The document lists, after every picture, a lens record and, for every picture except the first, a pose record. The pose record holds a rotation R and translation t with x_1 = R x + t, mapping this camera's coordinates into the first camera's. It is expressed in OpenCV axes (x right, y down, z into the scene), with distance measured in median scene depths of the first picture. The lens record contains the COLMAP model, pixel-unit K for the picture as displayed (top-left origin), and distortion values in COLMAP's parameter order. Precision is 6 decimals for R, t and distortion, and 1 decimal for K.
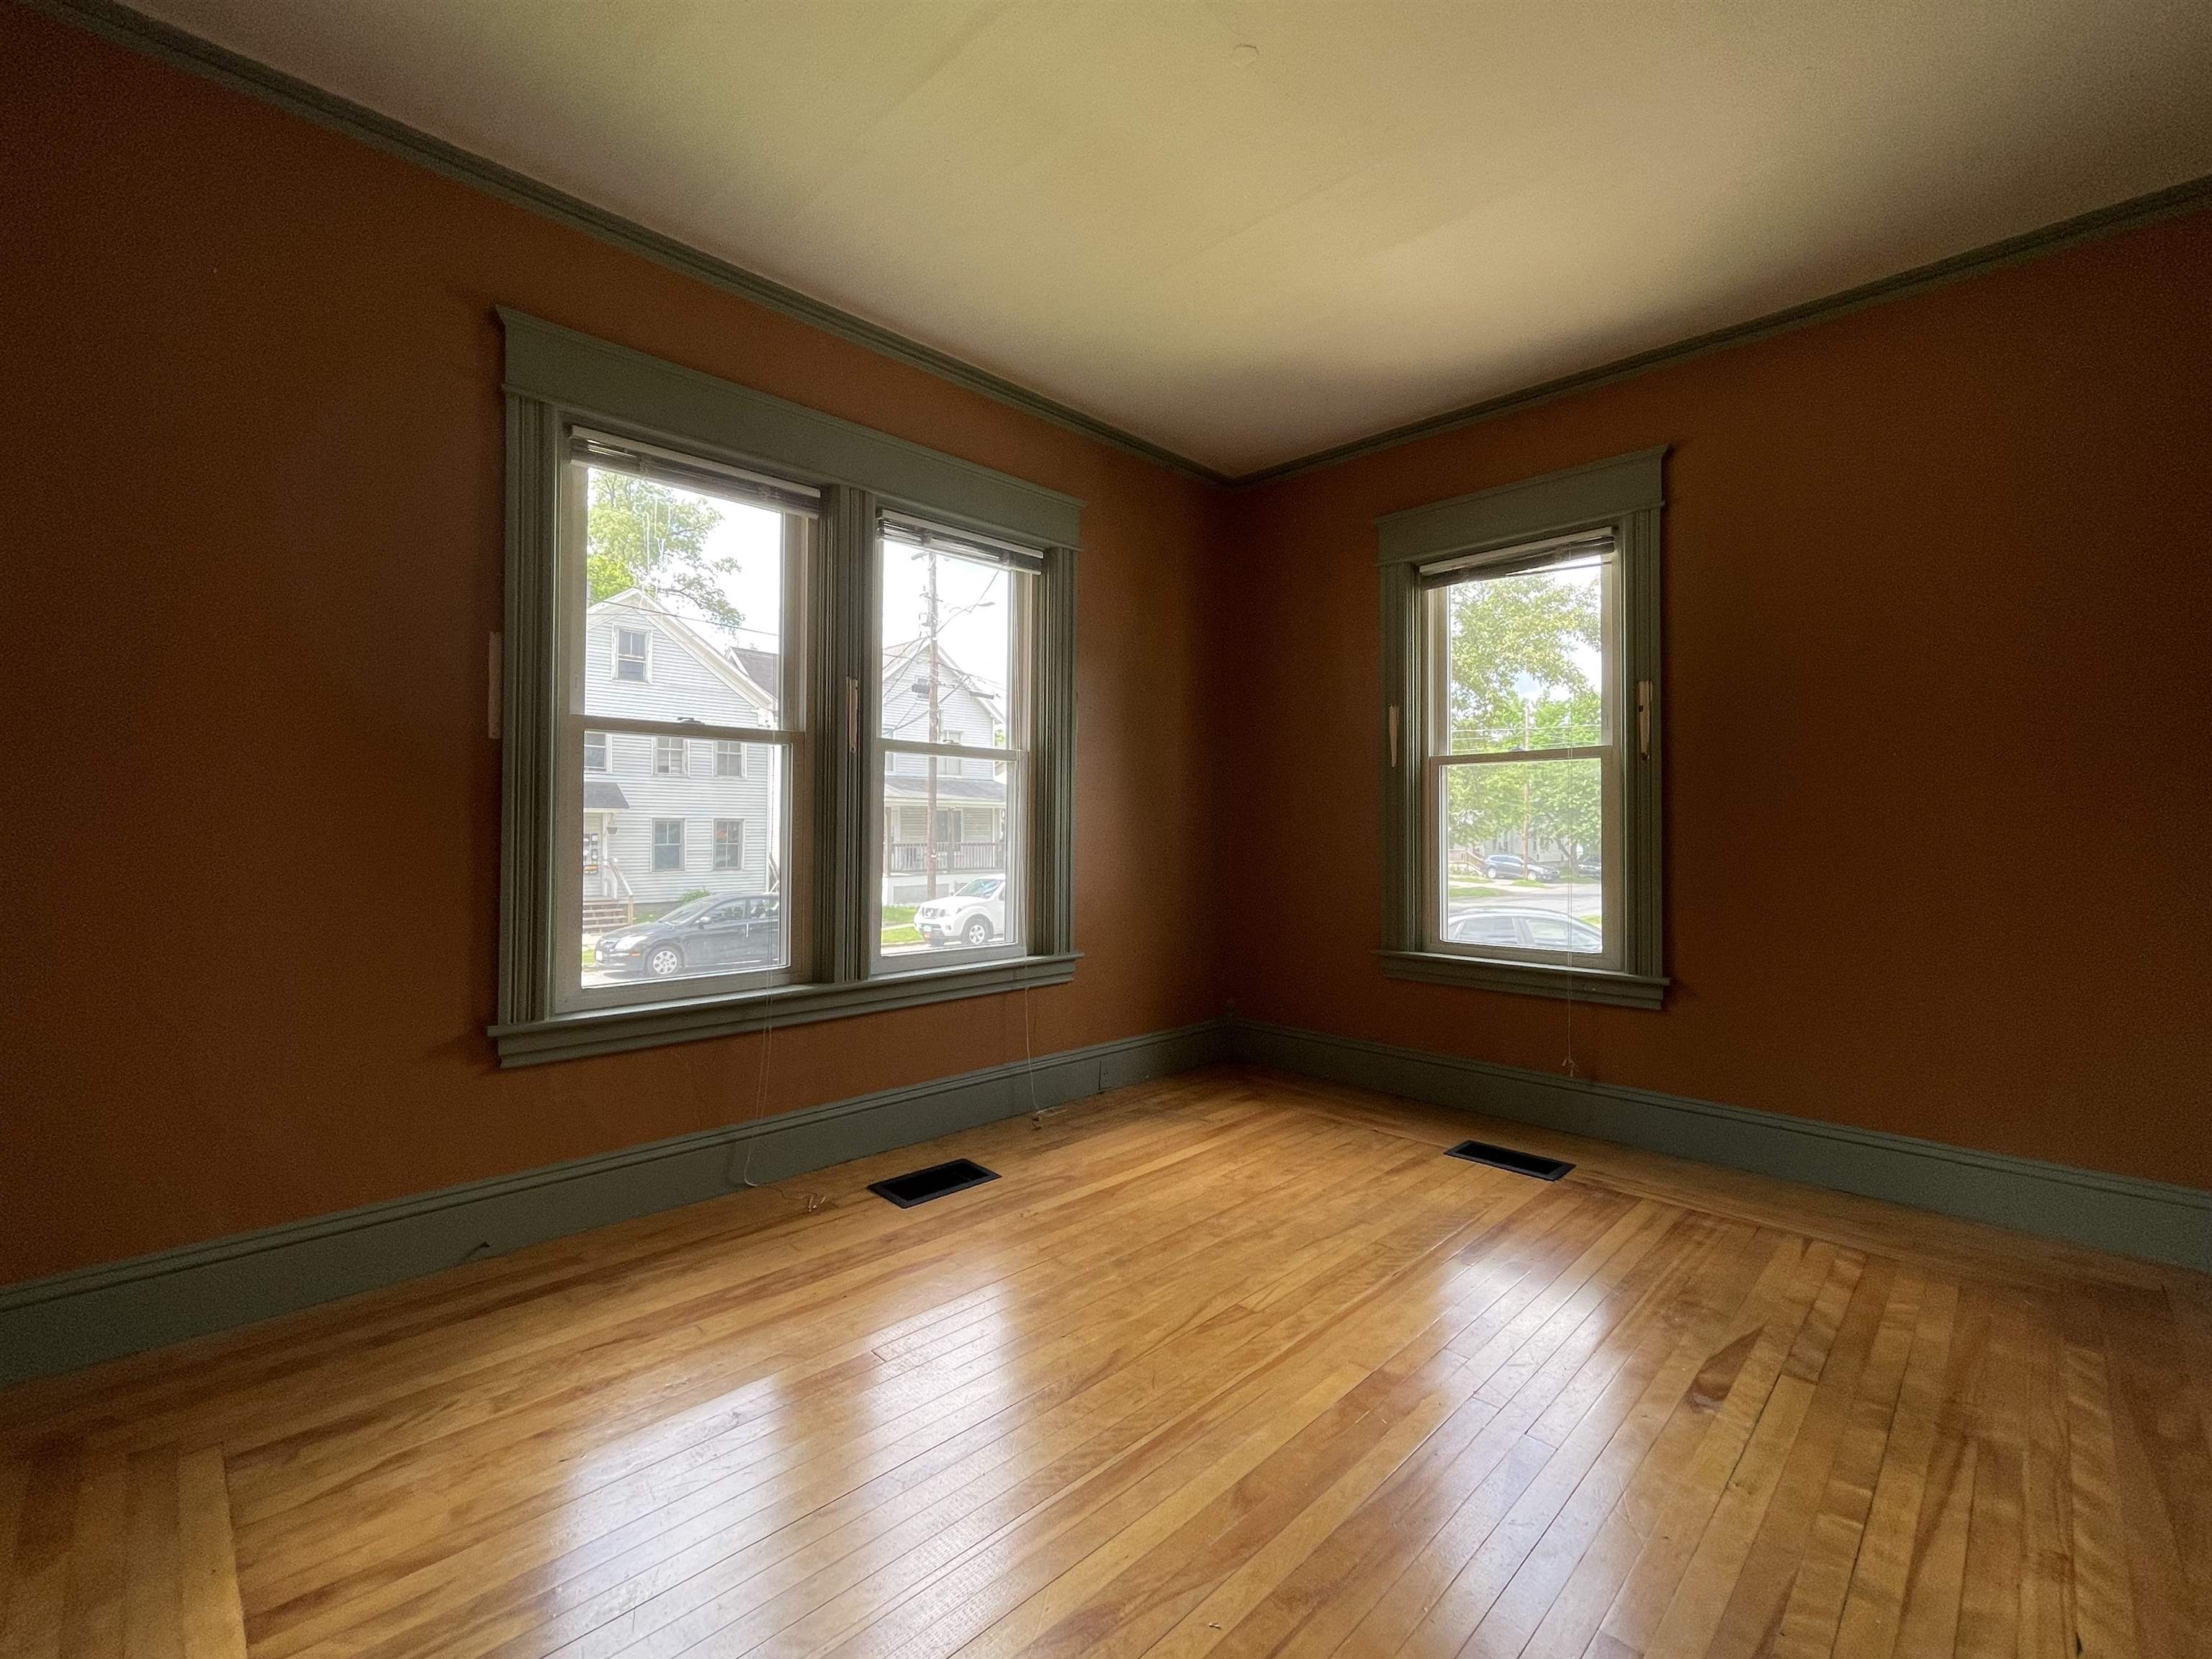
lens RADIAL K [[957.7, 0, 1101.7], [0, 957.7, 819.3], [0, 0, 1]] dist [-0.001041, 0.000311]
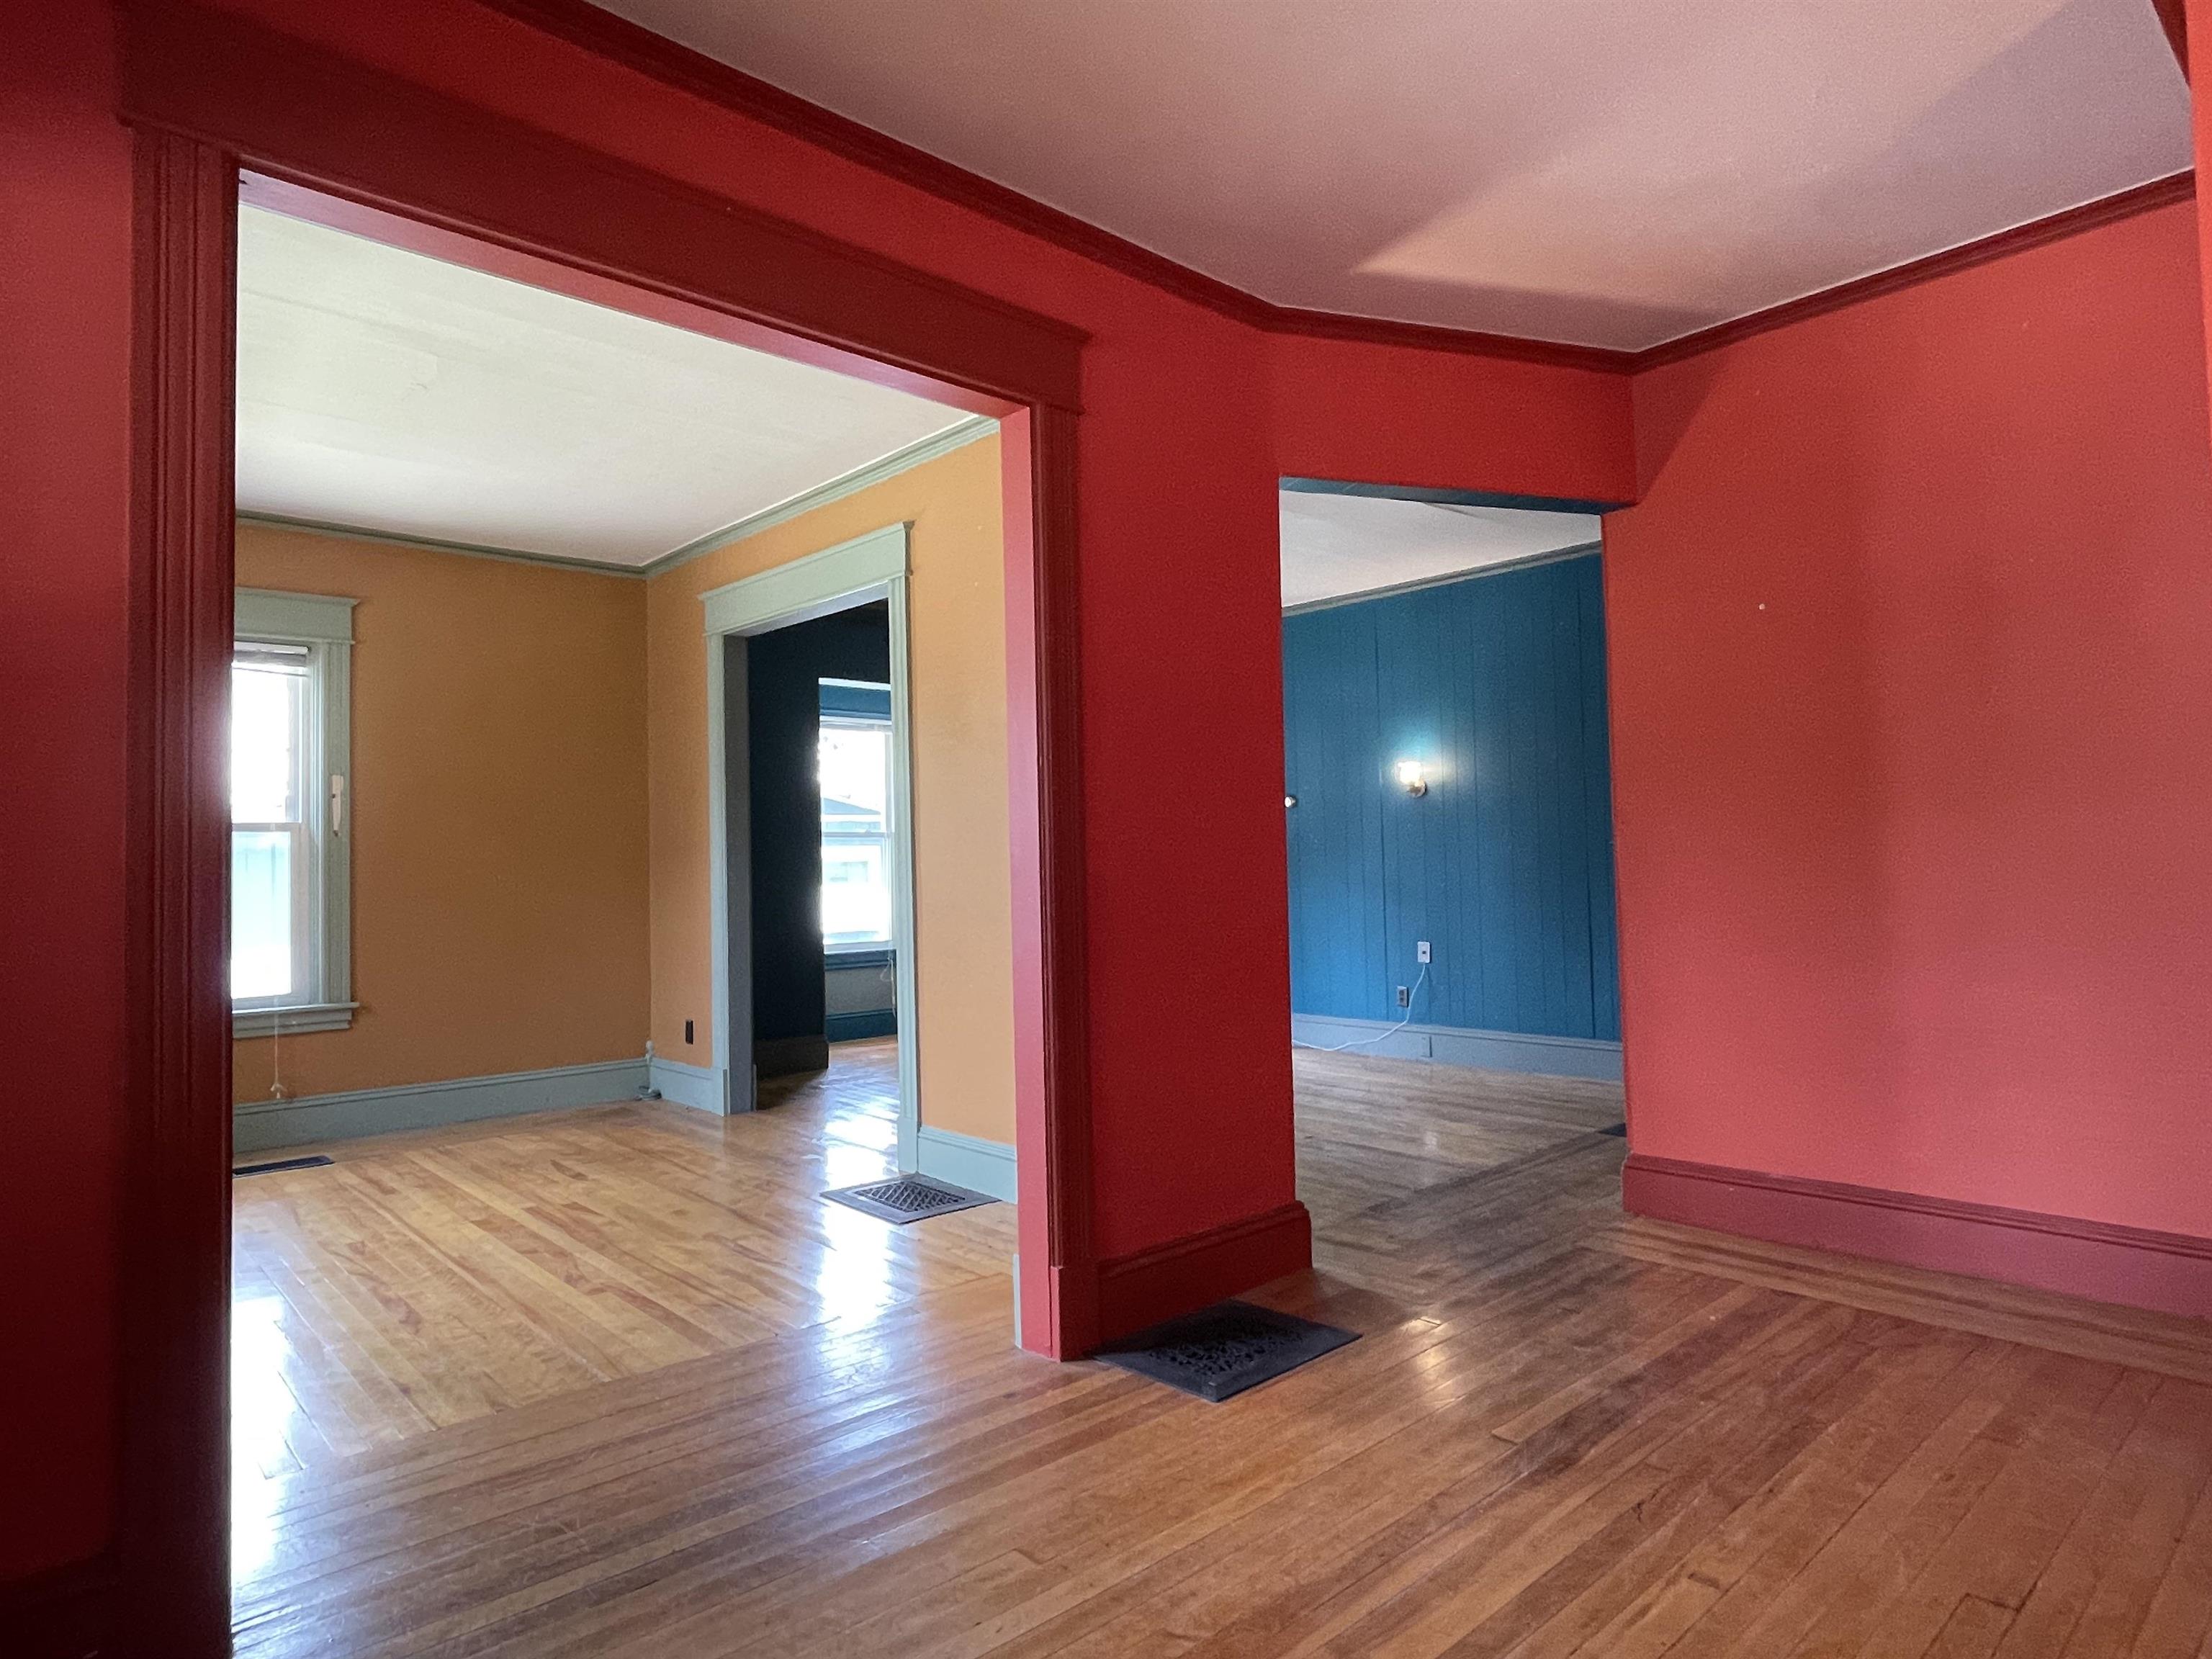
lens RADIAL K [[1268.4, 0, 1103.7], [0, 1268.4, 816.9], [0, 0, 1]] dist [0.000372, -0.035124]
pose [[0.048943, 0.030609, 0.998332, -1.102477], [0.012621, 0.999432, -0.031261, -0.021642], [-0.998722, 0.014130, 0.048529, -0.117764]]
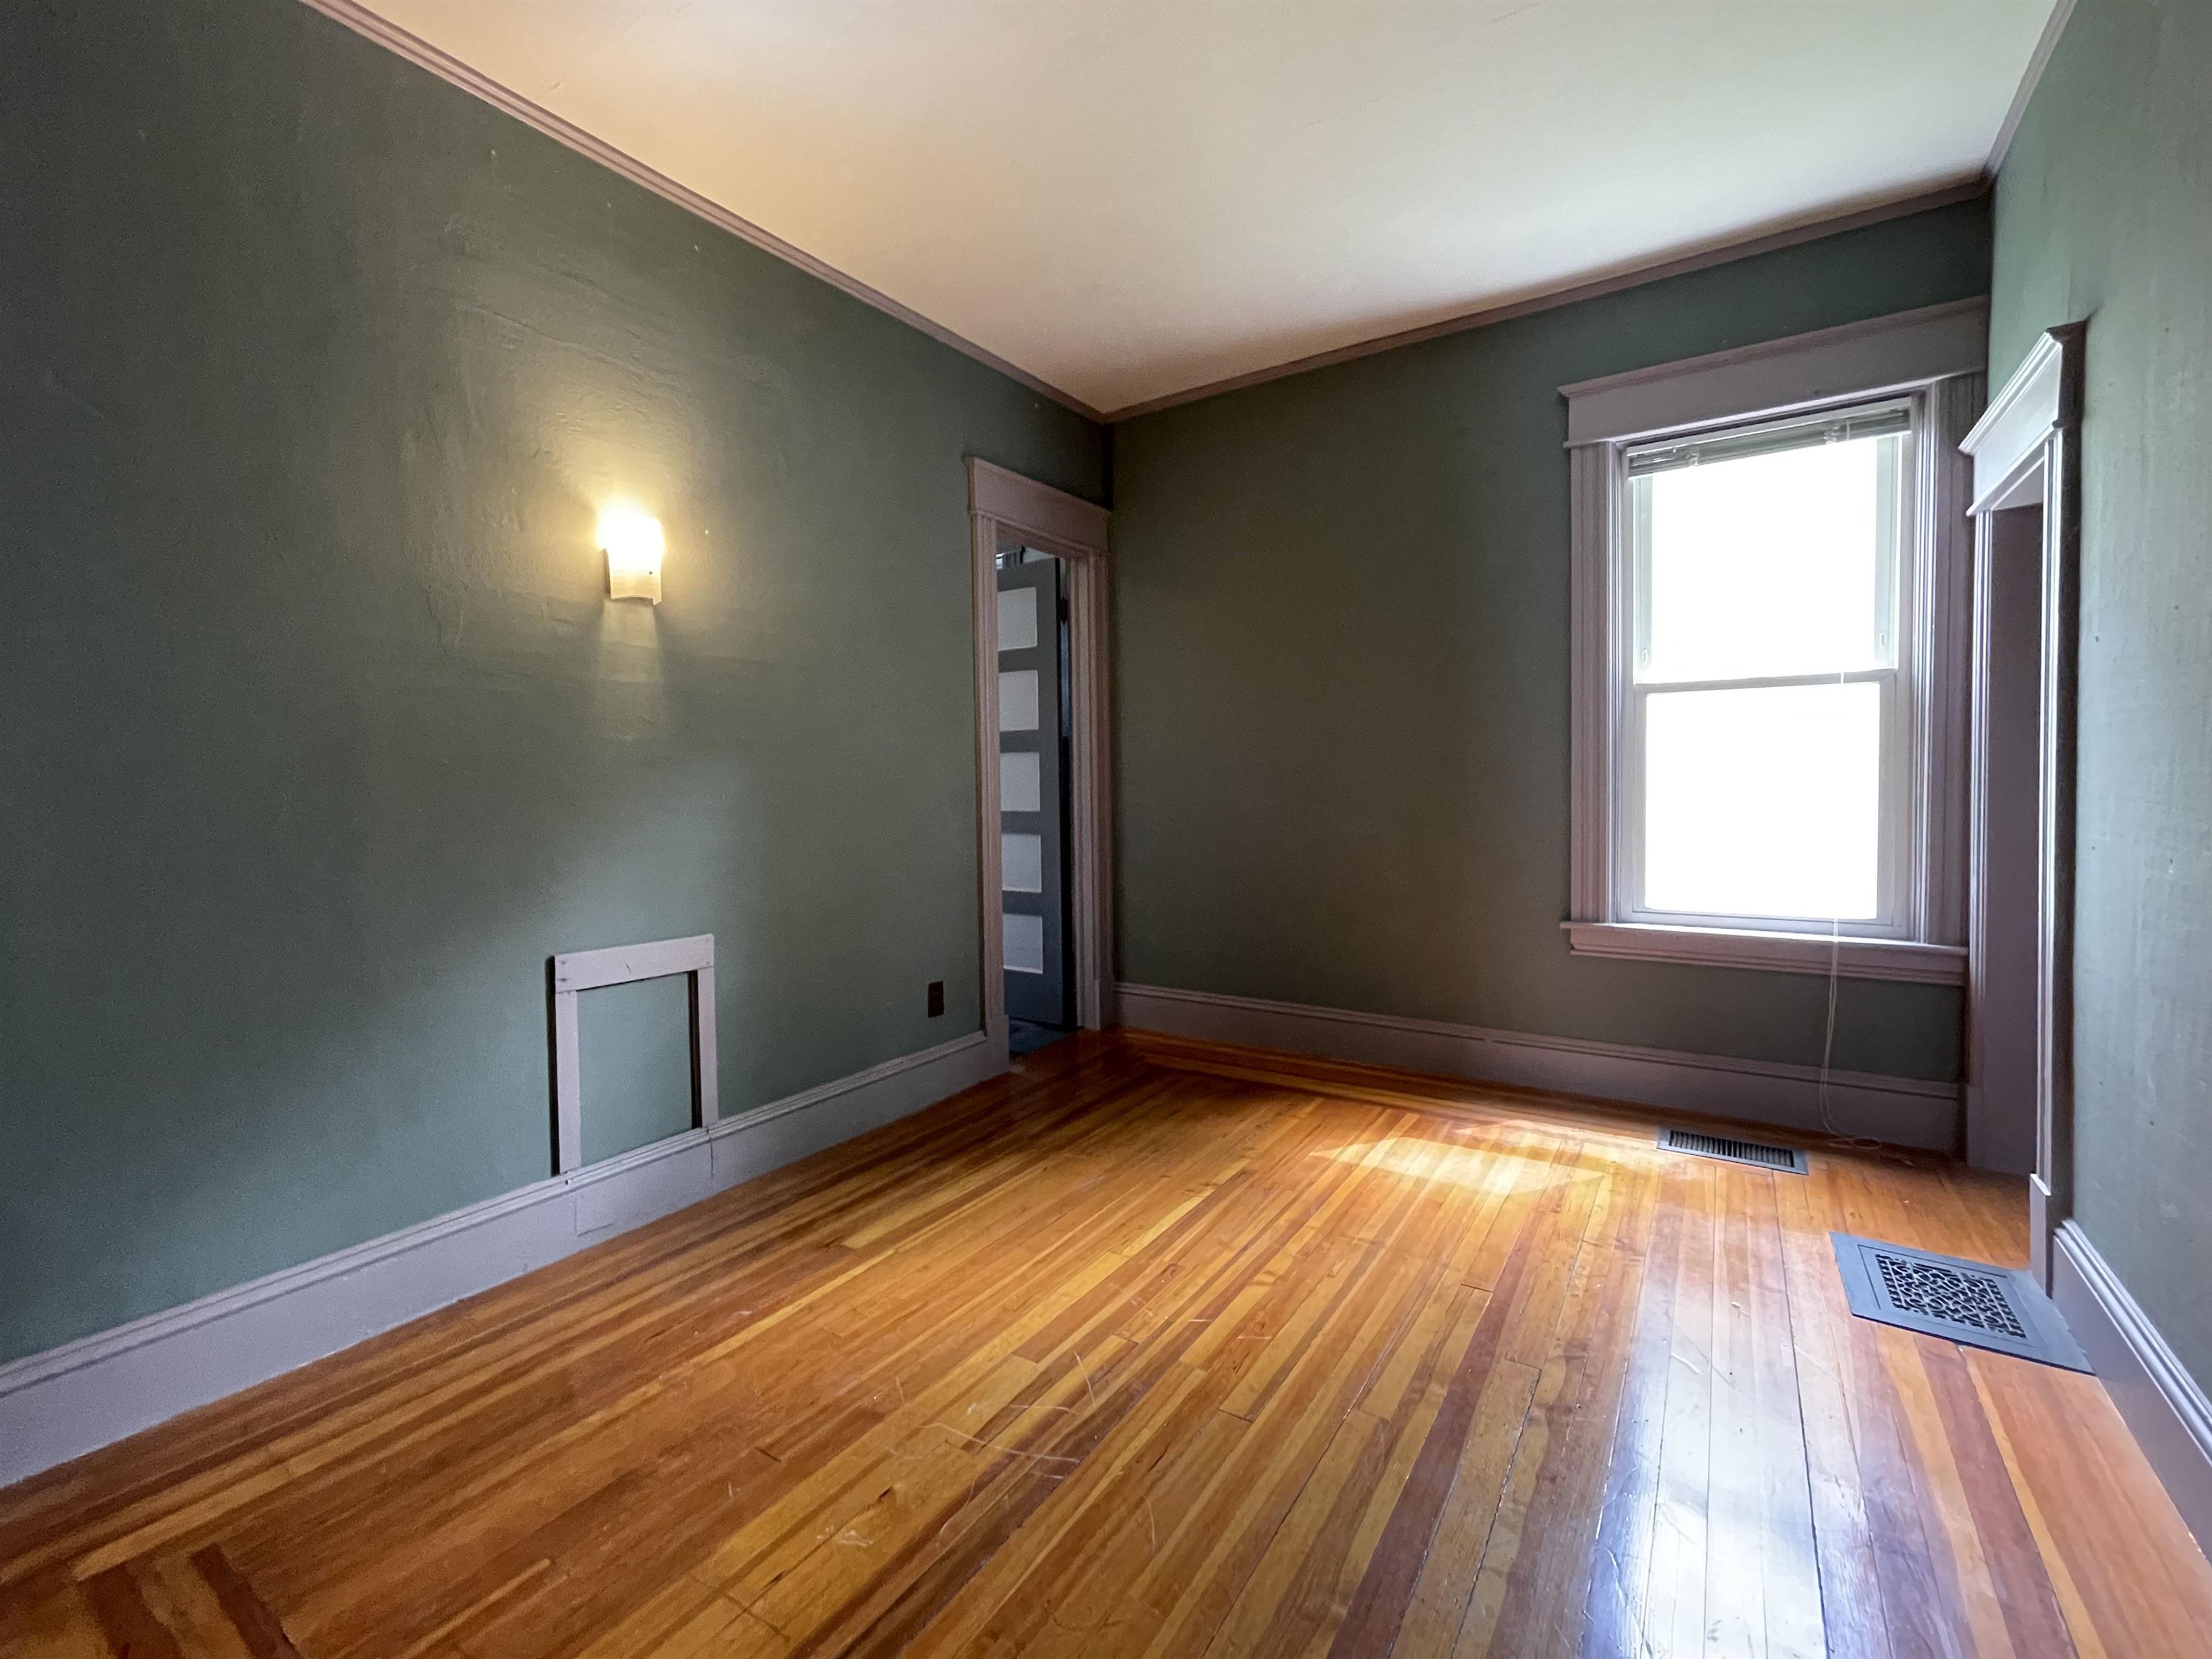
lens RADIAL K [[957.7, 0, 1101.7], [0, 957.7, 819.3], [0, 0, 1]] dist [-0.001041, 0.000311]
pose [[0.981101, -0.022565, 0.192176, -0.320993], [0.015242, 0.999103, 0.039499, 0.010408], [-0.192895, -0.035823, 0.980565, 0.337379]]
